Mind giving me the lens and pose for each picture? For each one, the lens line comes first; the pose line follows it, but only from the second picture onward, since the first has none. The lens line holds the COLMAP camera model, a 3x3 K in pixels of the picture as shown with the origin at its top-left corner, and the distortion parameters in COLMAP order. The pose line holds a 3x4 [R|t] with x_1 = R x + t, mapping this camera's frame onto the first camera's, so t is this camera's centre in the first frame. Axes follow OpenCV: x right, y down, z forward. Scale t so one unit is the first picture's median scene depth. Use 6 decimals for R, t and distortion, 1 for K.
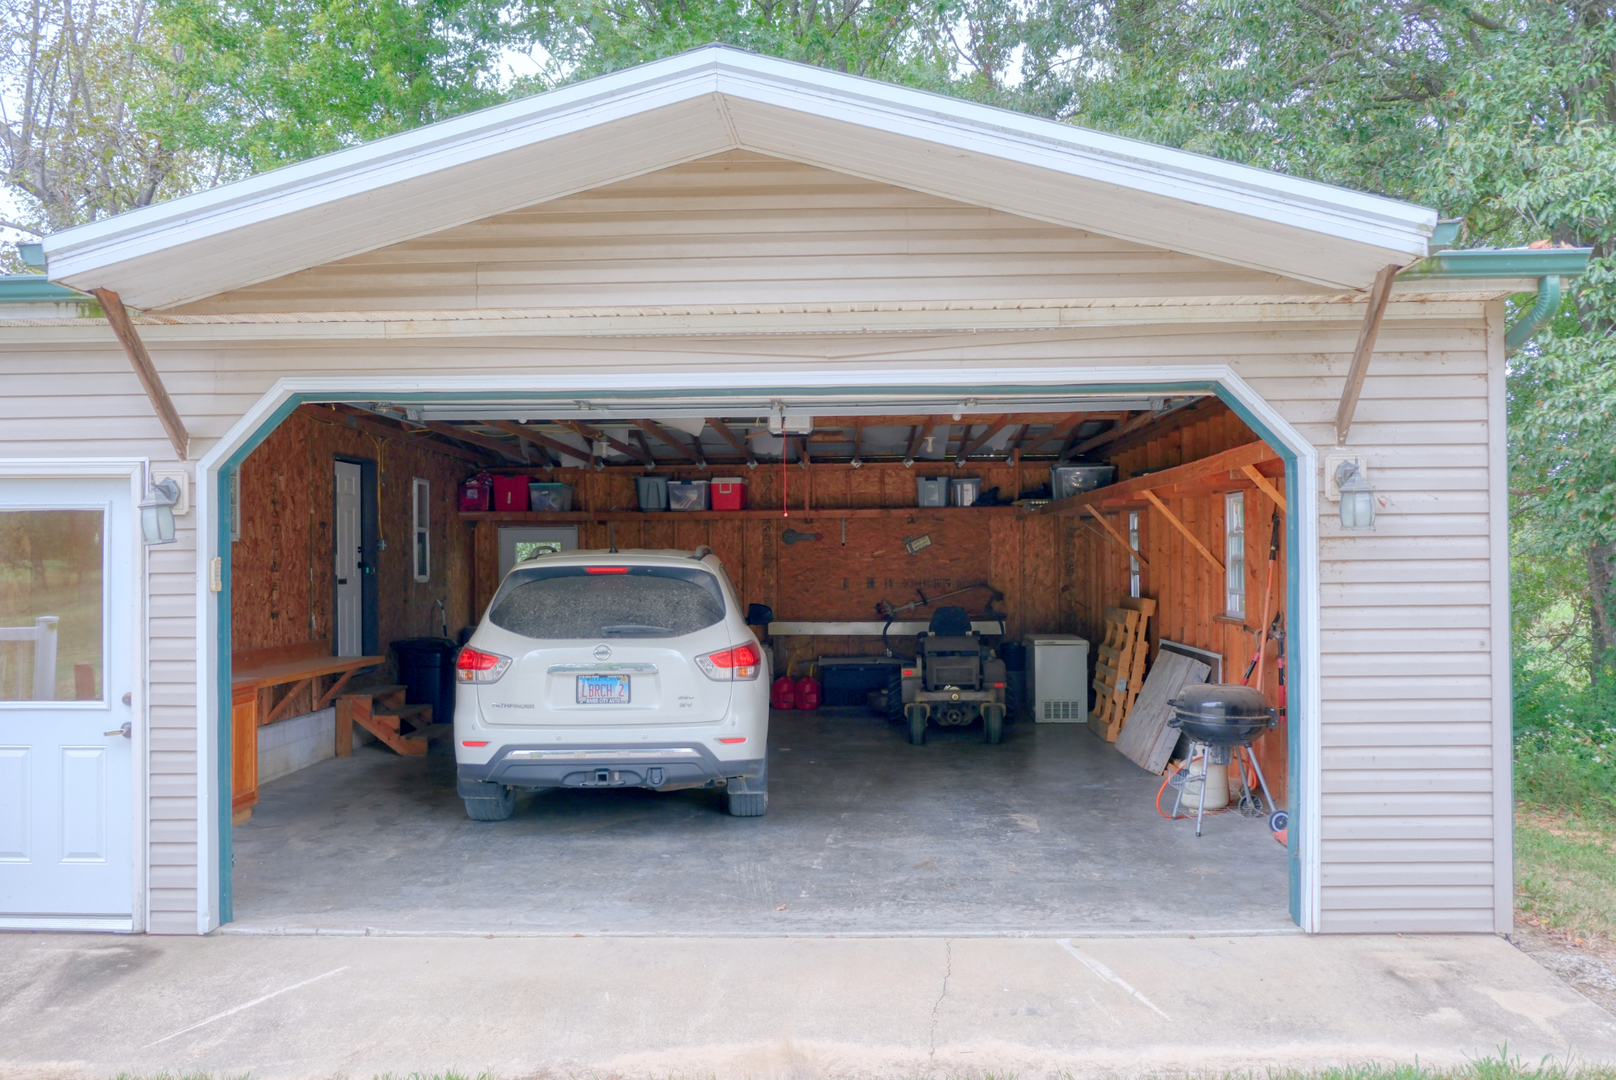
lens RADIAL K [[1243.1, 0, 803.3], [0, 1243.1, 542.9], [0, 0, 1]] dist [-0.042667, 0.031950]
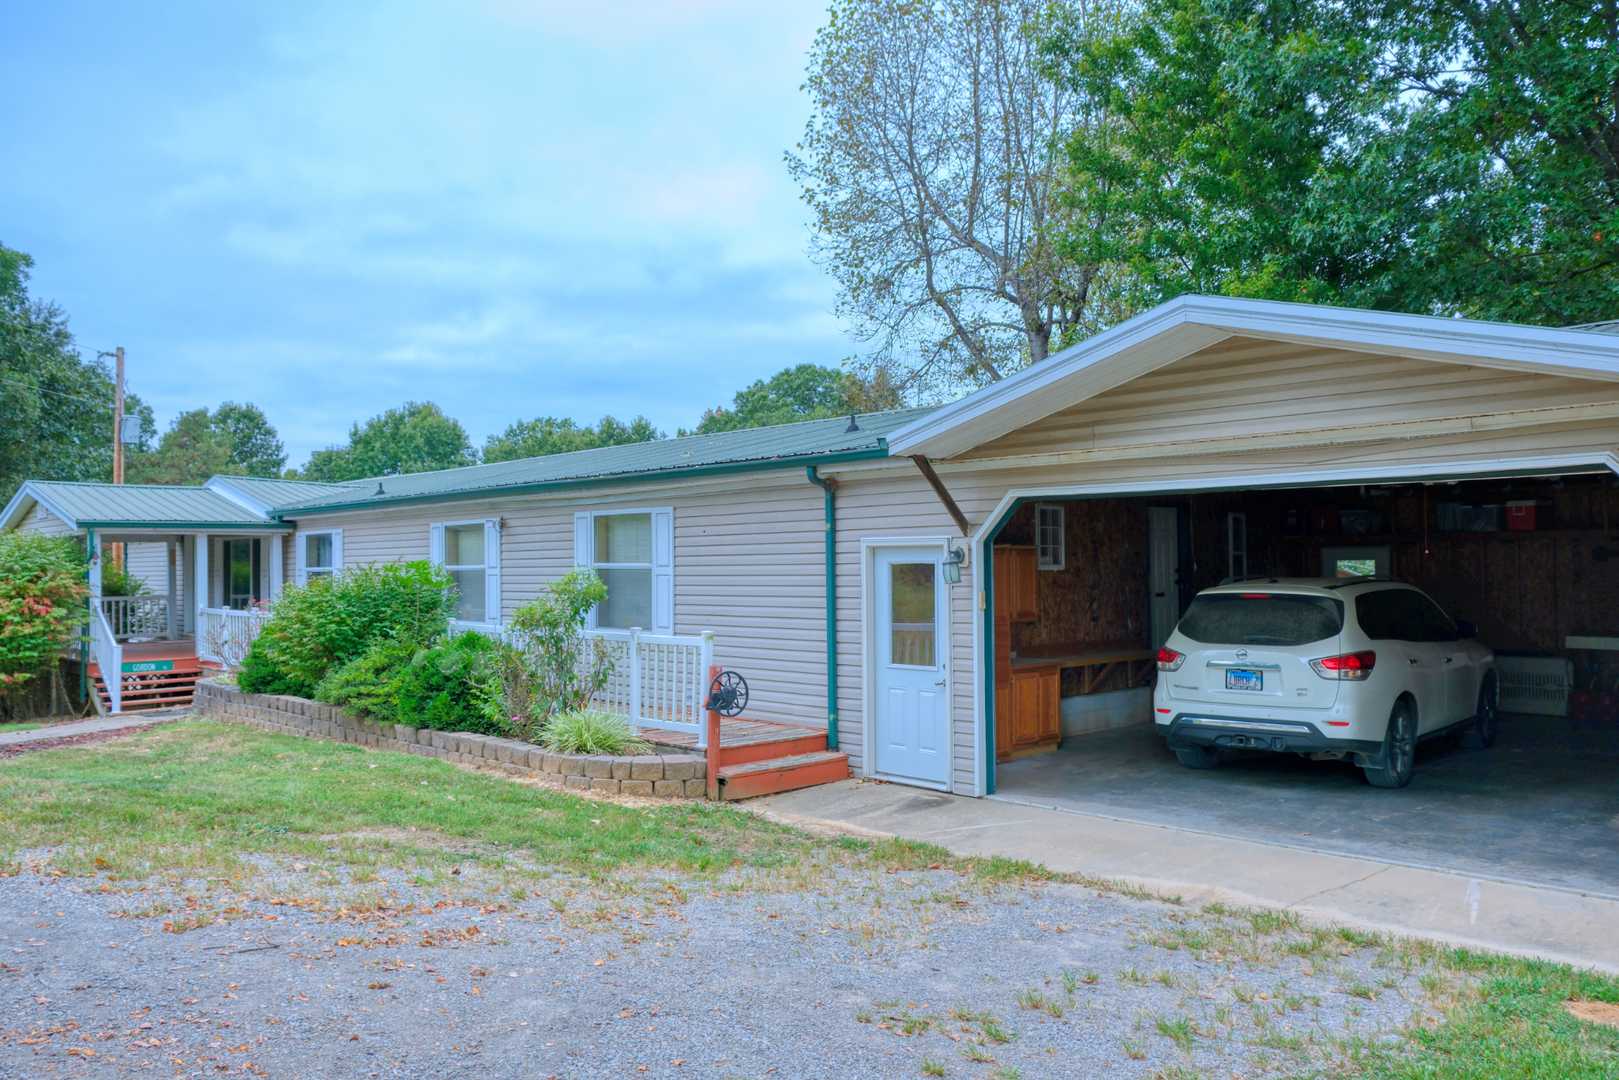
lens RADIAL K [[1245.4, 0, 813.4], [0, 1245.4, 540.9], [0, 0, 1]] dist [-0.042667, 0.031950]
pose [[0.707994, -0.012700, -0.706104, 0.507570], [0.015175, 0.999881, -0.002768, -0.047077], [0.706055, -0.008755, 0.708103, -0.370260]]
